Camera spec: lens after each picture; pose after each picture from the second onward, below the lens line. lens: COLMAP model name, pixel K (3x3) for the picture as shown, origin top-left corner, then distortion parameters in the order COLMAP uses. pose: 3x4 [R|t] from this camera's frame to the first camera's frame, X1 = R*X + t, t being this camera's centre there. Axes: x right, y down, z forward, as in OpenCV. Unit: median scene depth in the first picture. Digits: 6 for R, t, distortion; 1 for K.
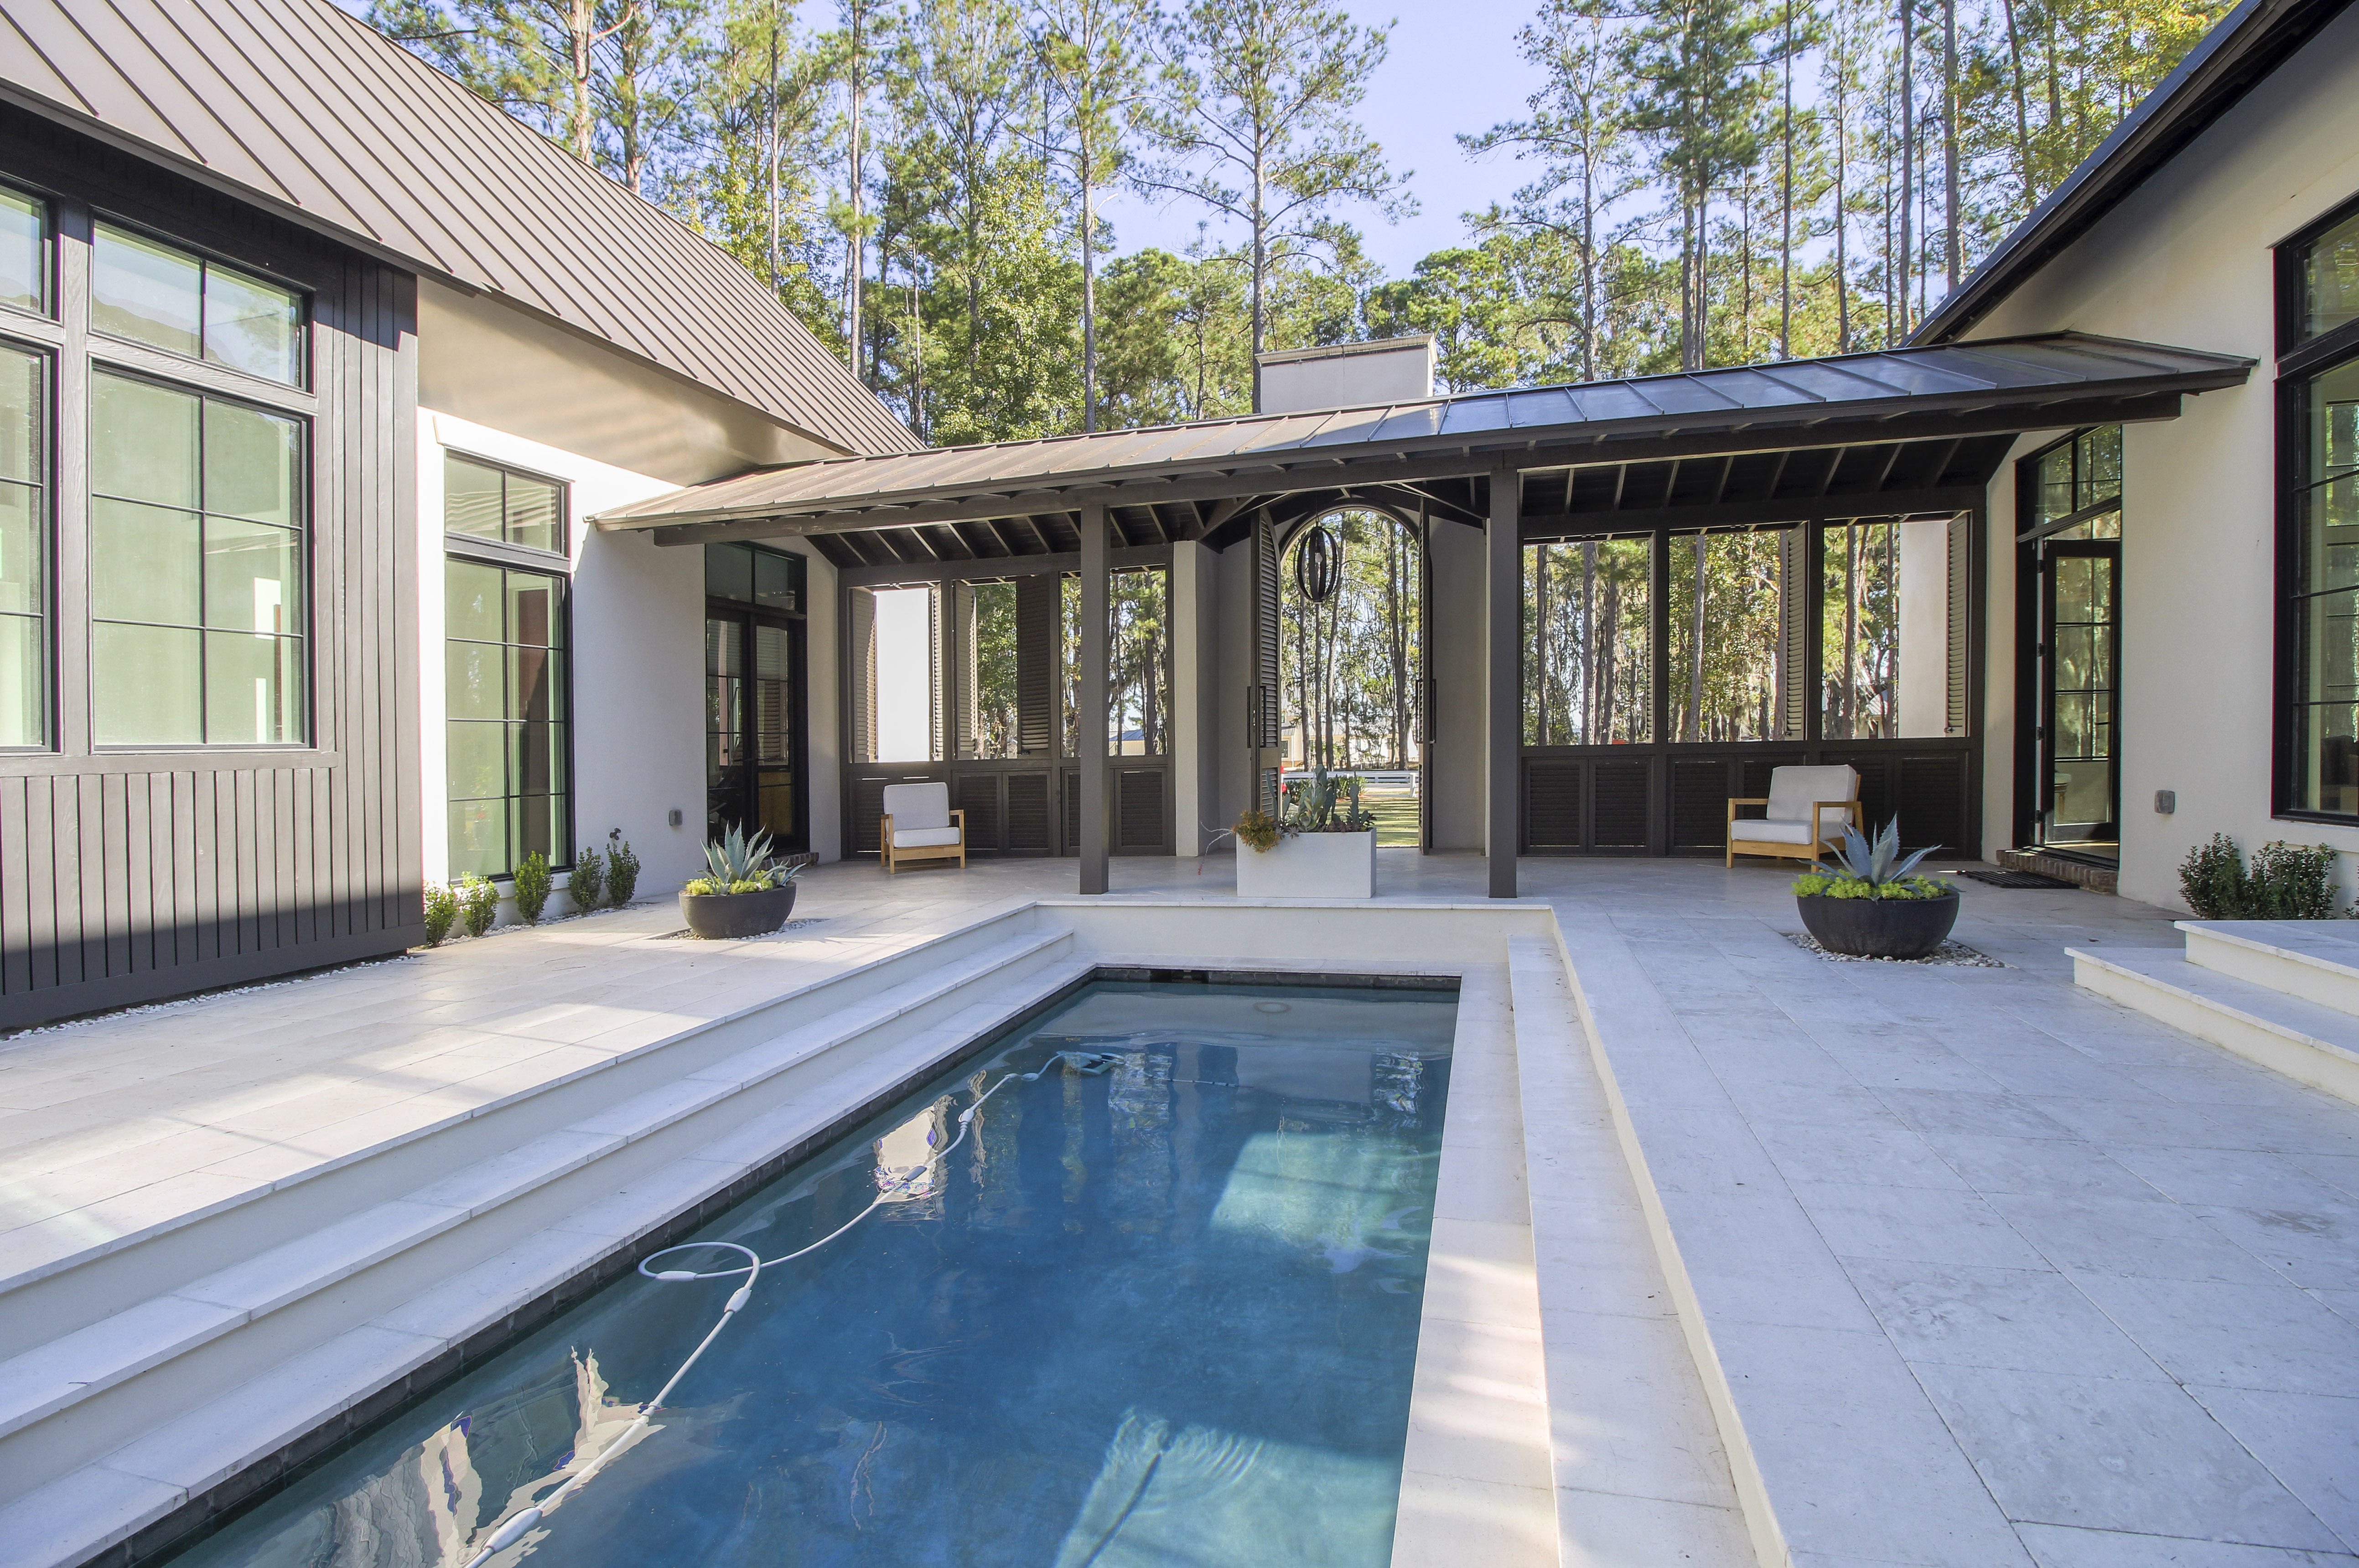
lens RADIAL K [[997.0, 0, 1221.6], [0, 997.0, 771.3], [0, 0, 1]] dist [-0.008728, -0.002172]
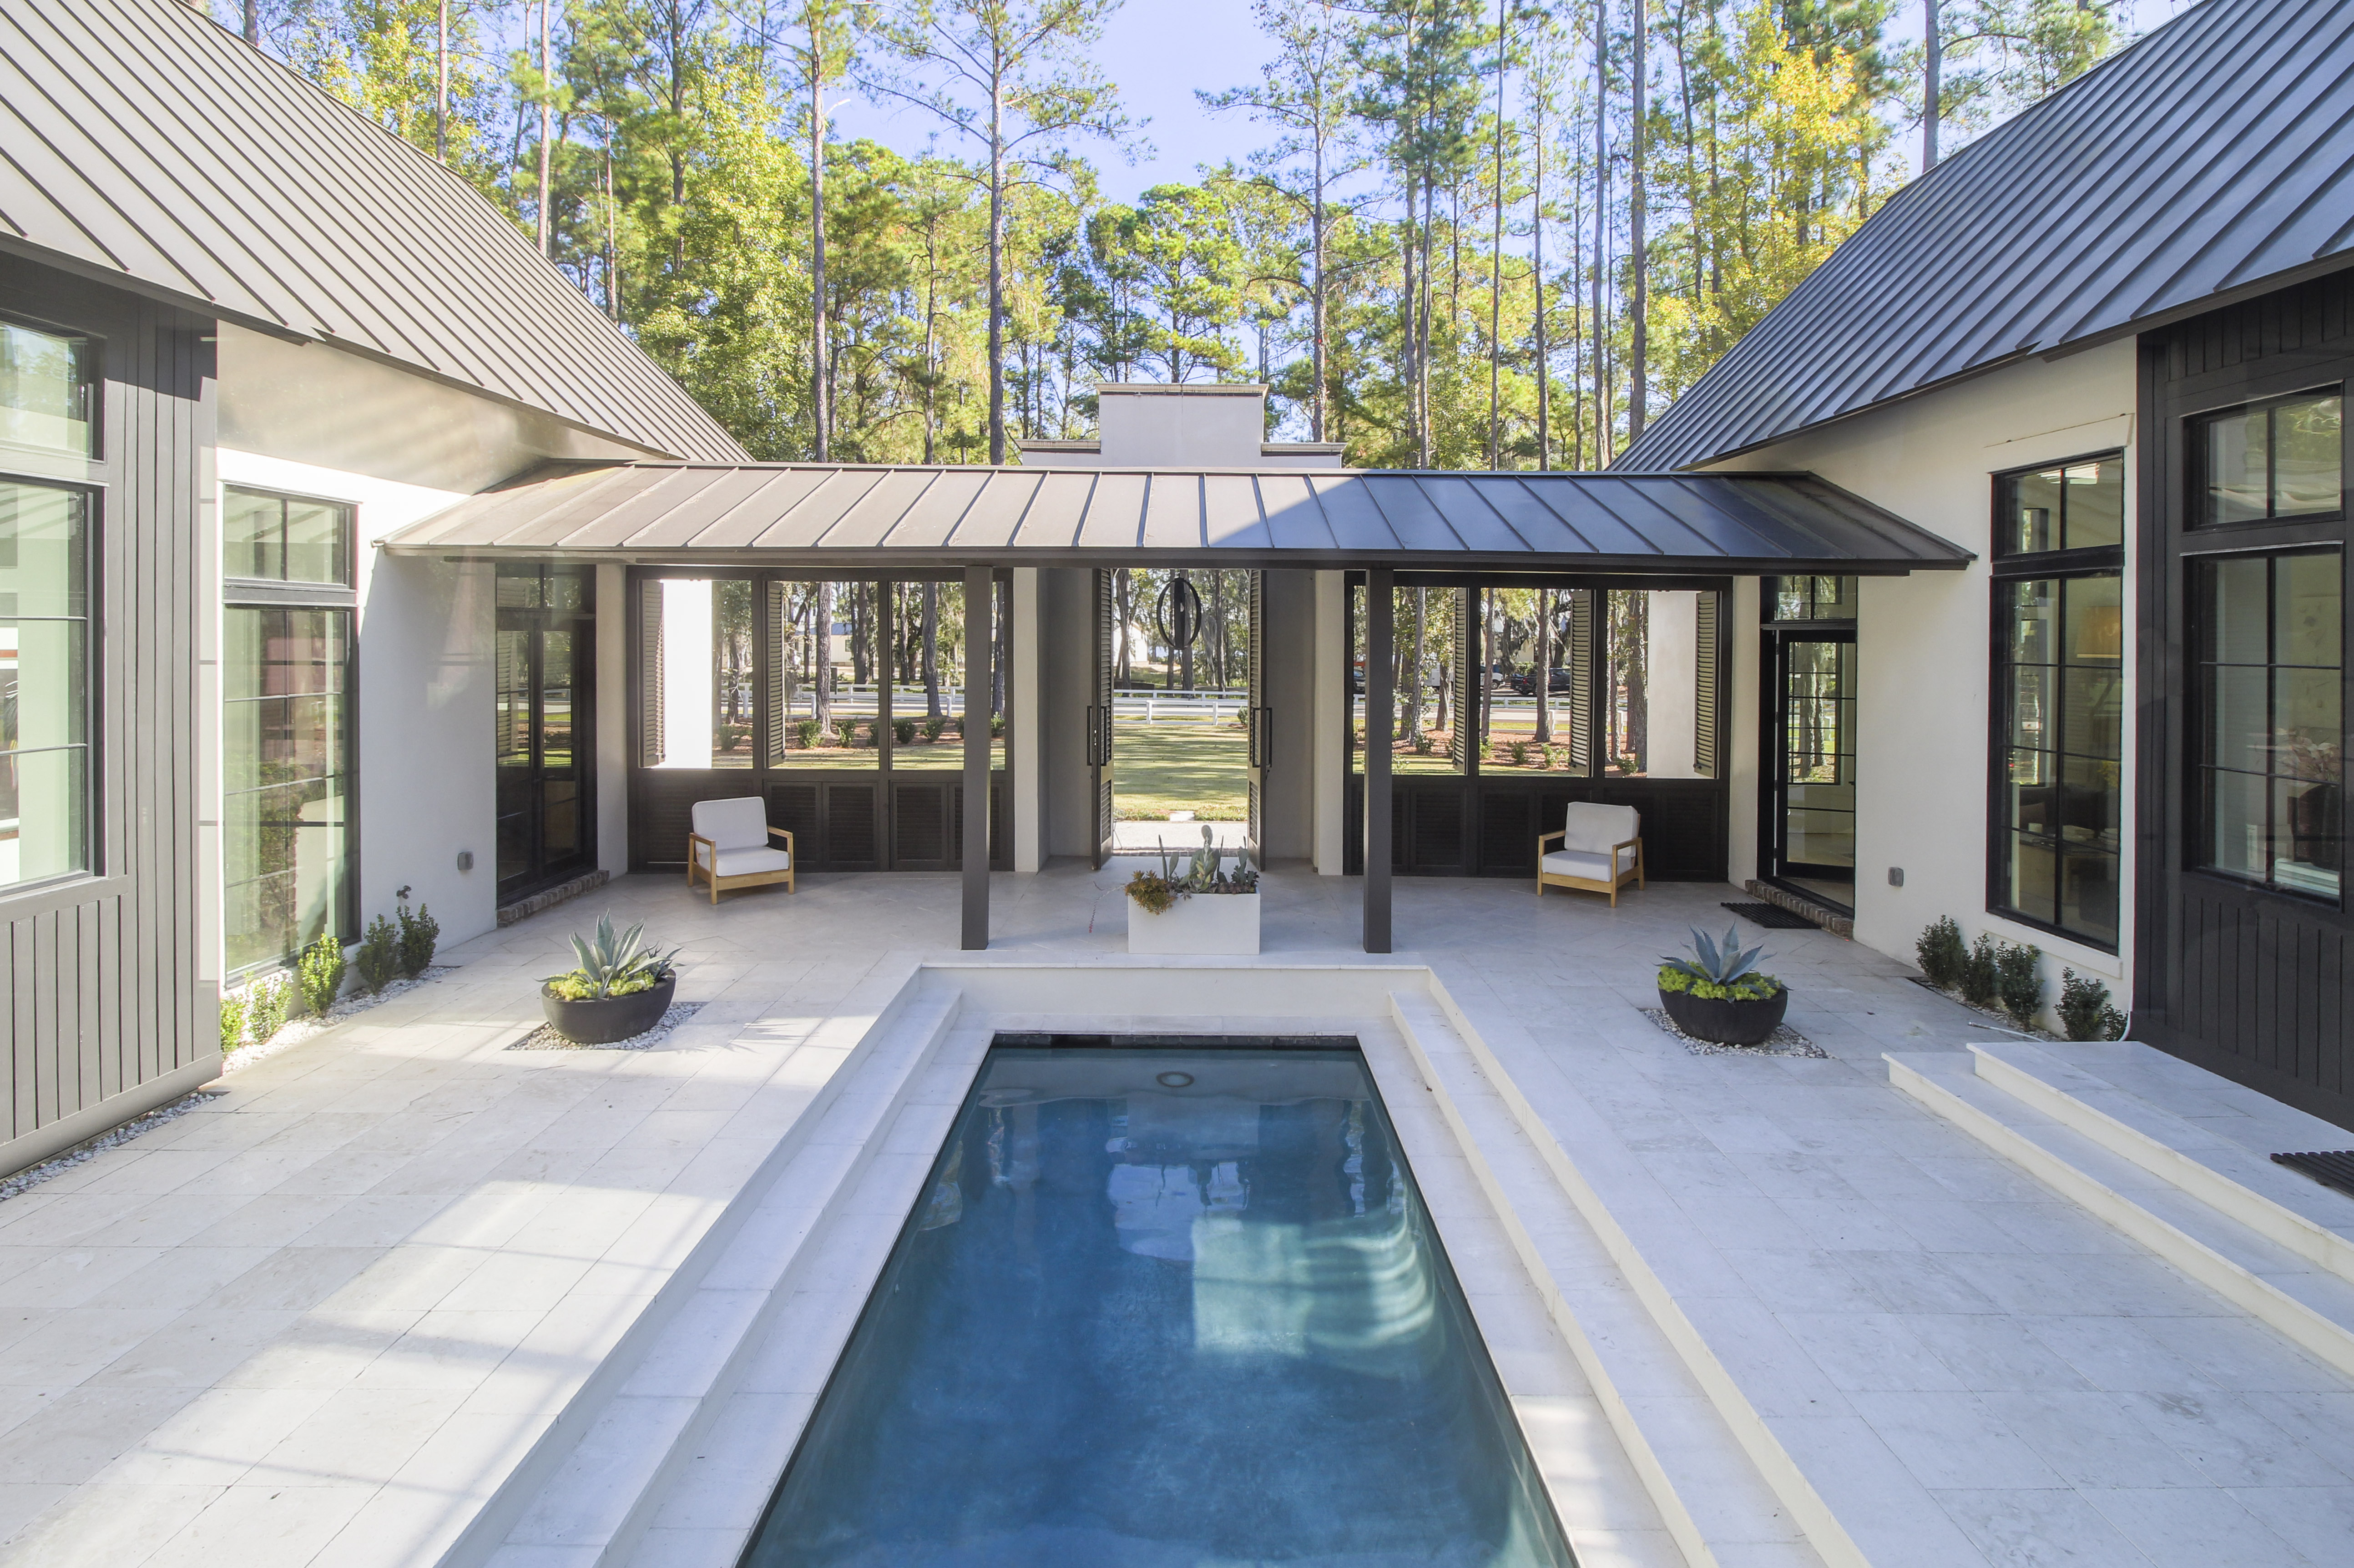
lens RADIAL K [[994.9, 0, 1152.6], [0, 994.9, 672.2], [0, 0, 1]] dist [-0.008728, -0.002172]
pose [[0.974631, 0.001346, 0.223812, -0.131164], [-0.001854, 0.999996, 0.002059, -0.116163], [-0.223808, -0.002422, 0.974630, -0.012673]]
